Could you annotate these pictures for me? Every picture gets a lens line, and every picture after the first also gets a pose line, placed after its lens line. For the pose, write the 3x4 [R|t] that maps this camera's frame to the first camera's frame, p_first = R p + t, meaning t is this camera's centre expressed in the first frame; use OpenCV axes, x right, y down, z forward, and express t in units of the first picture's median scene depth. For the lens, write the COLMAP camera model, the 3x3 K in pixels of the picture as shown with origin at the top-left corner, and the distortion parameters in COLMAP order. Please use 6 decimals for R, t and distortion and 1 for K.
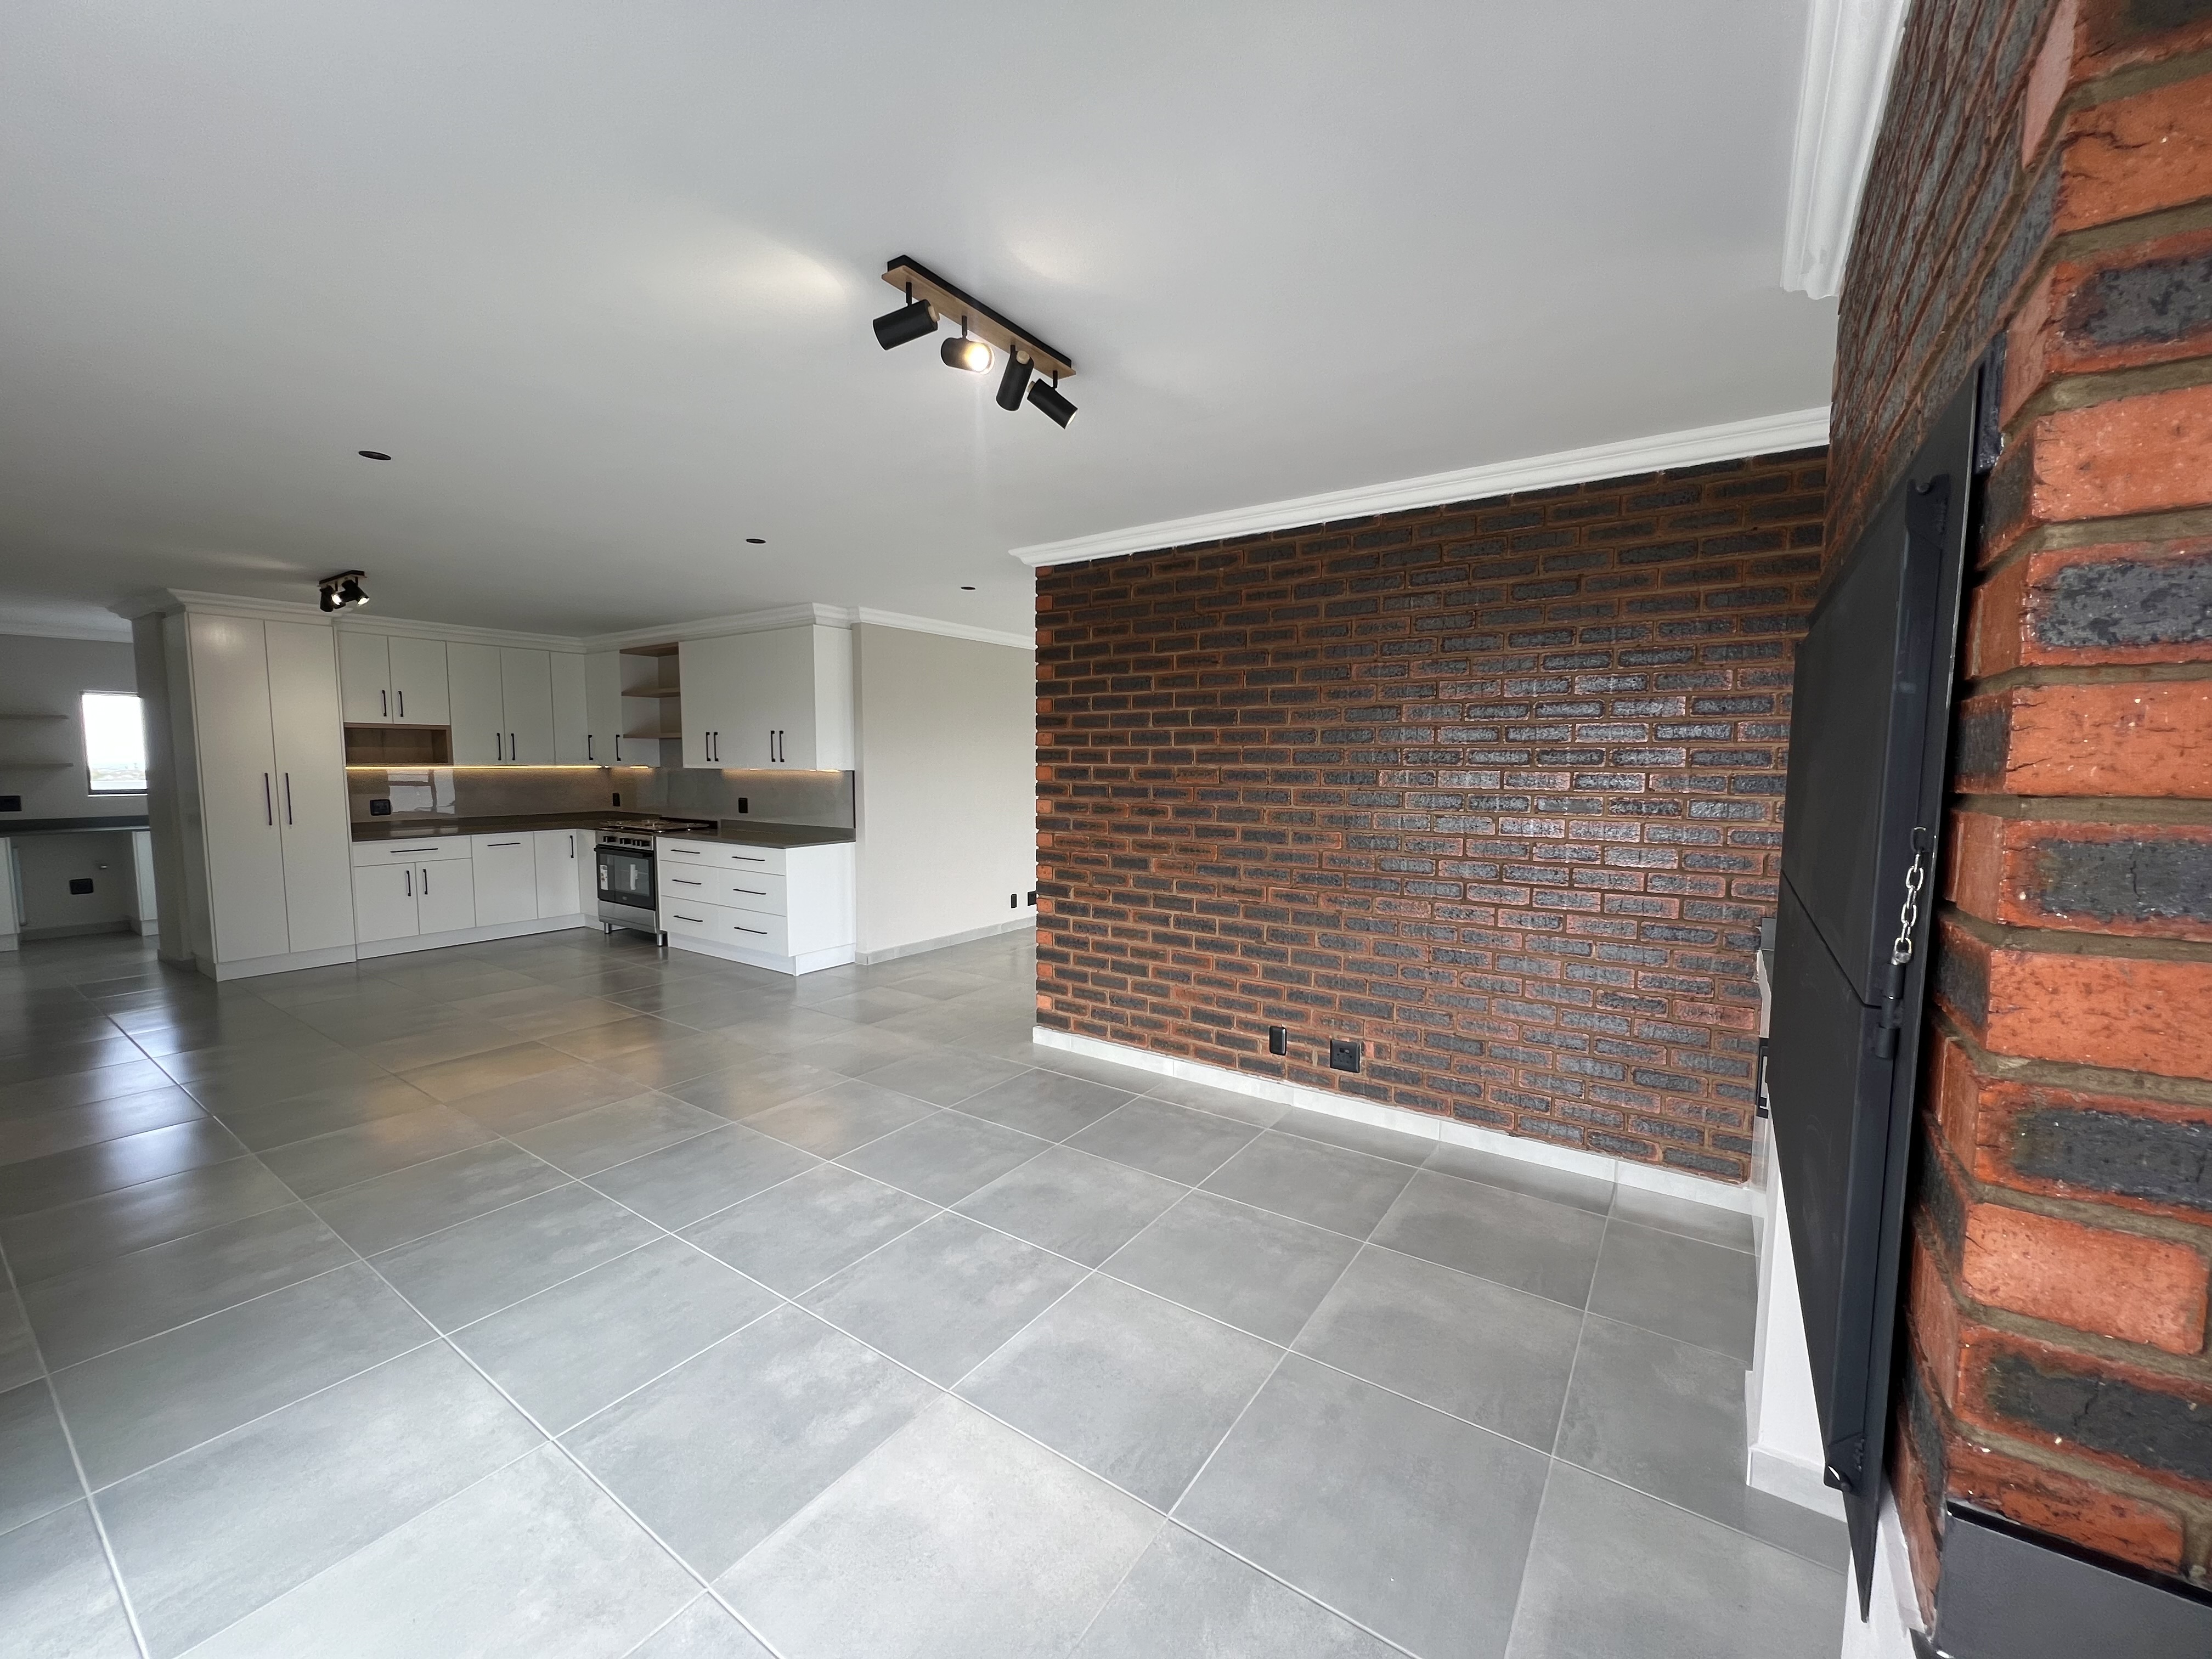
lens RADIAL K [[881.0, 0, 1107.2], [0, 881.0, 827.0], [0, 0, 1]] dist [-0.001675, 0.000163]
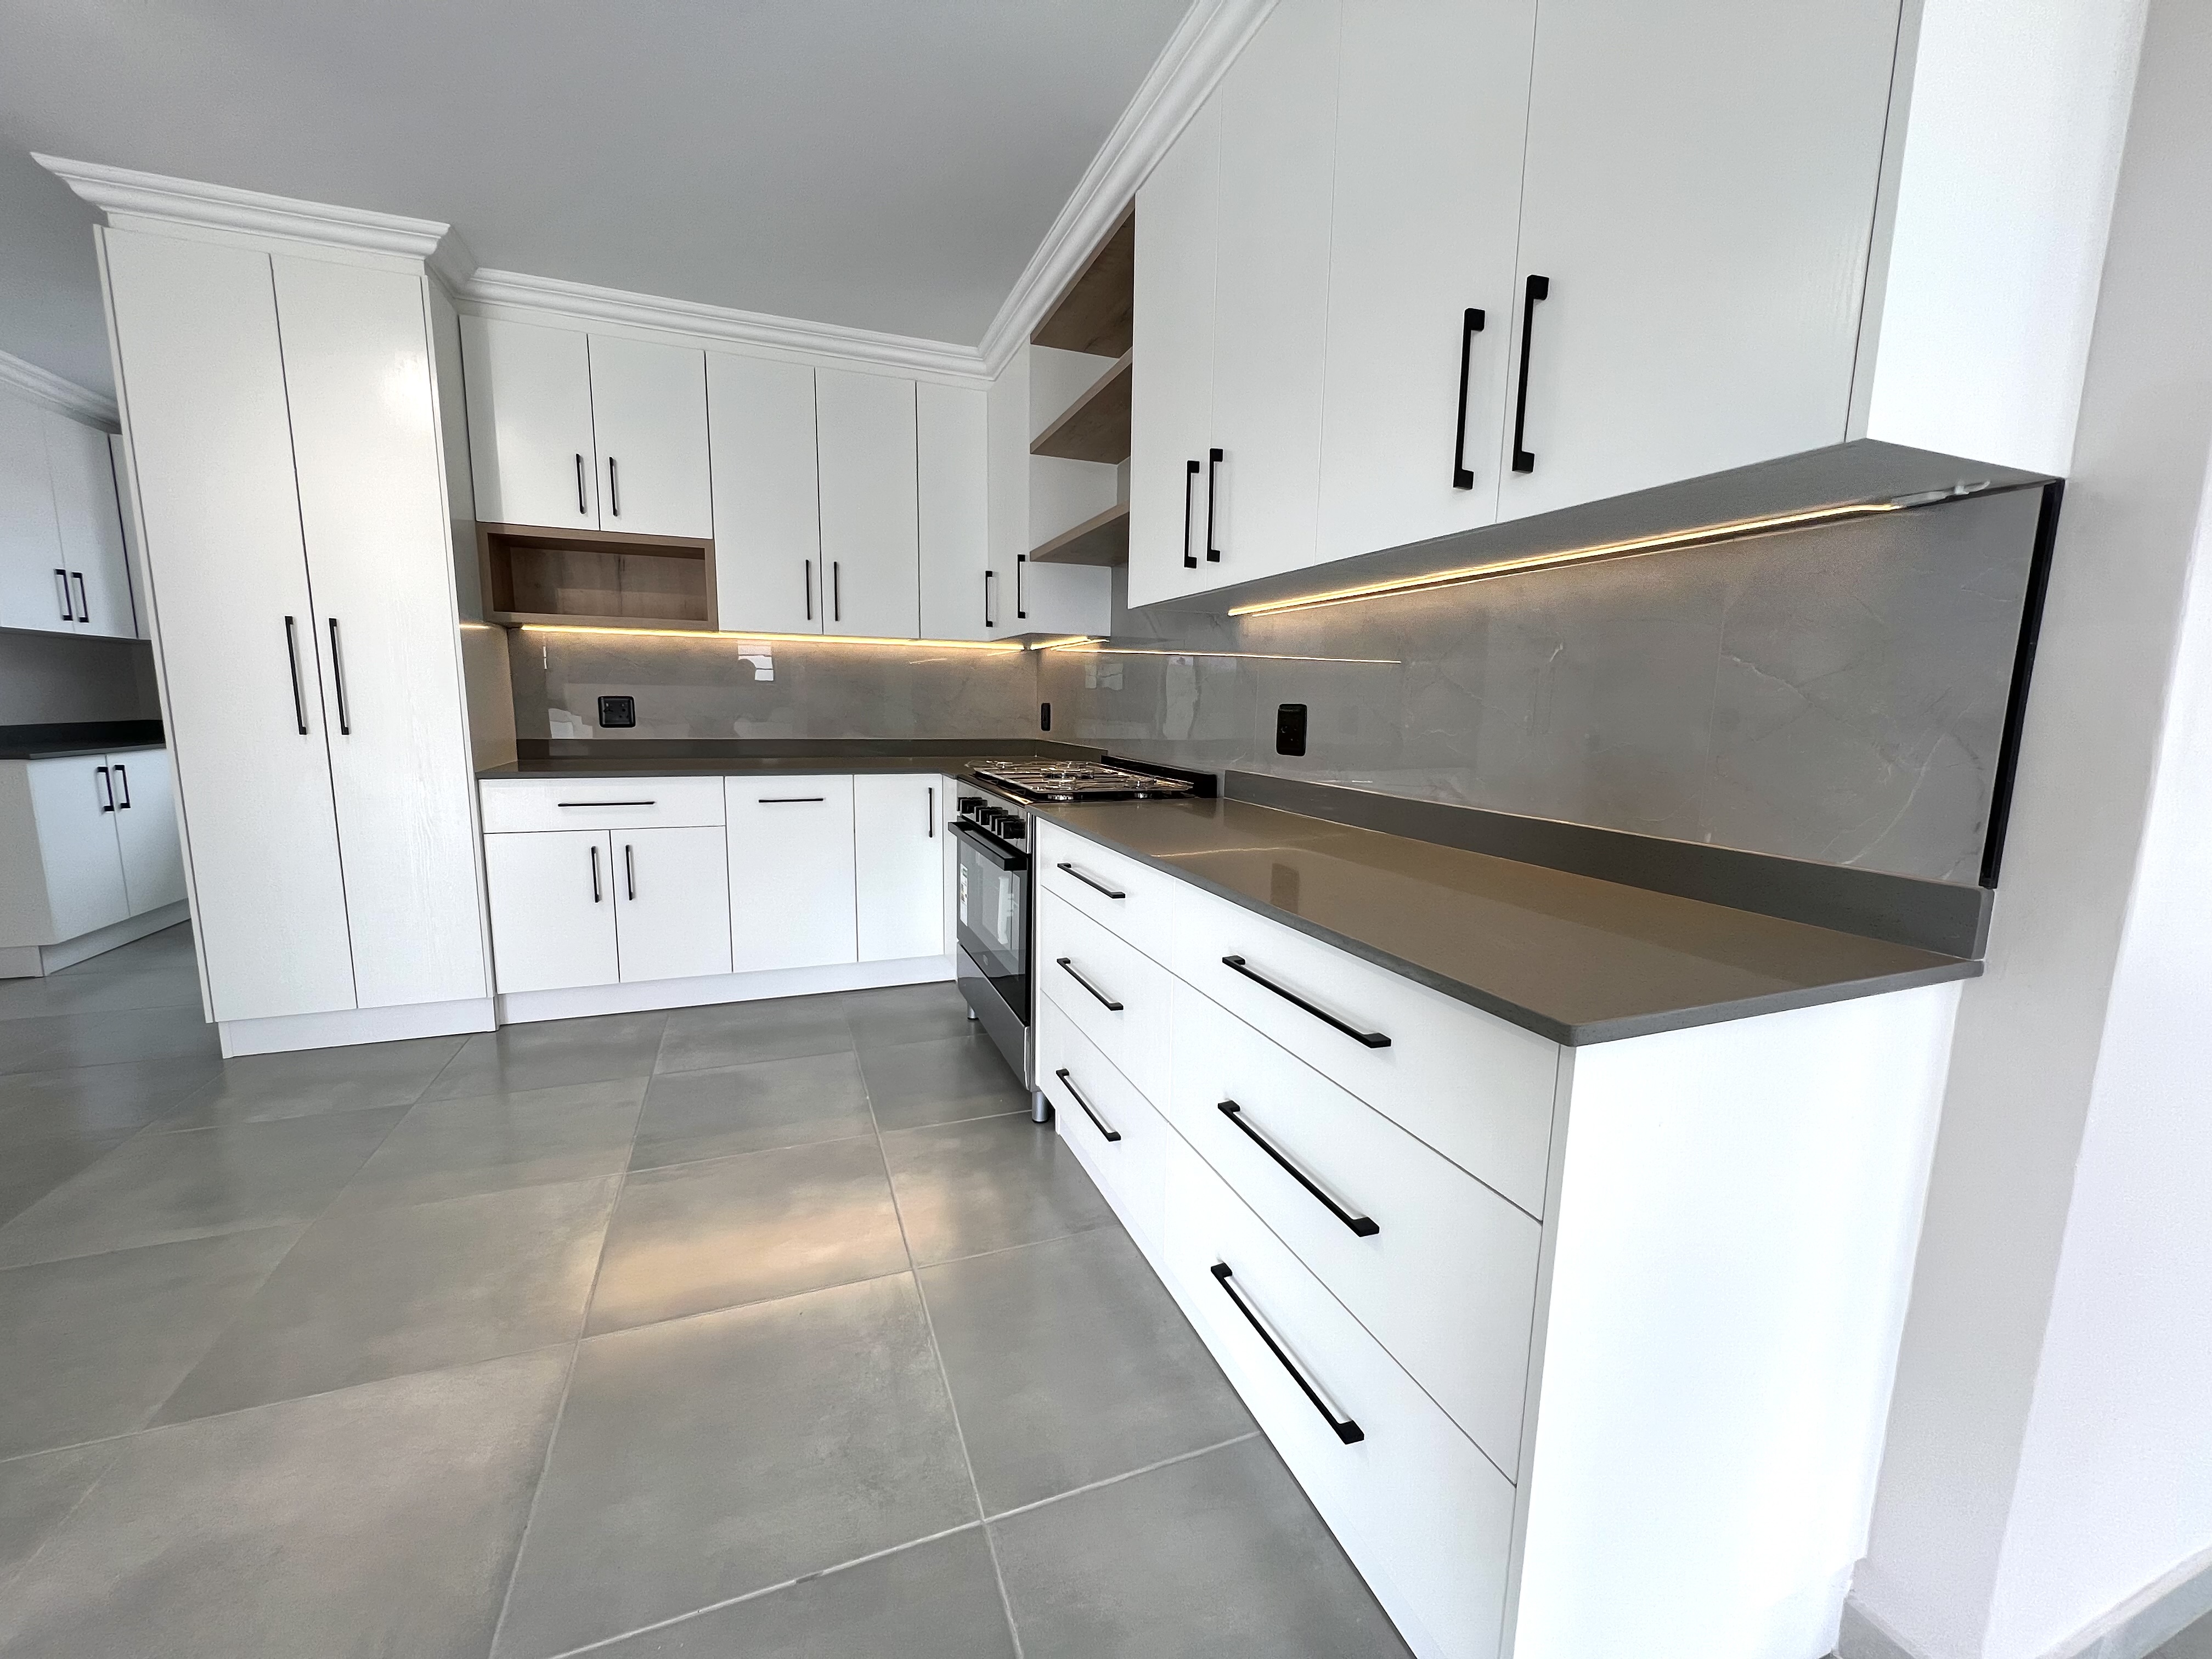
lens RADIAL K [[881.0, 0, 1107.8], [0, 881.0, 826.6], [0, 0, 1]] dist [-0.001675, 0.000163]
pose [[0.831022, 0.088751, -0.549113, -0.305622], [-0.056601, 0.995557, 0.075248, -0.010593], [0.553352, -0.031452, 0.832354, 0.732032]]
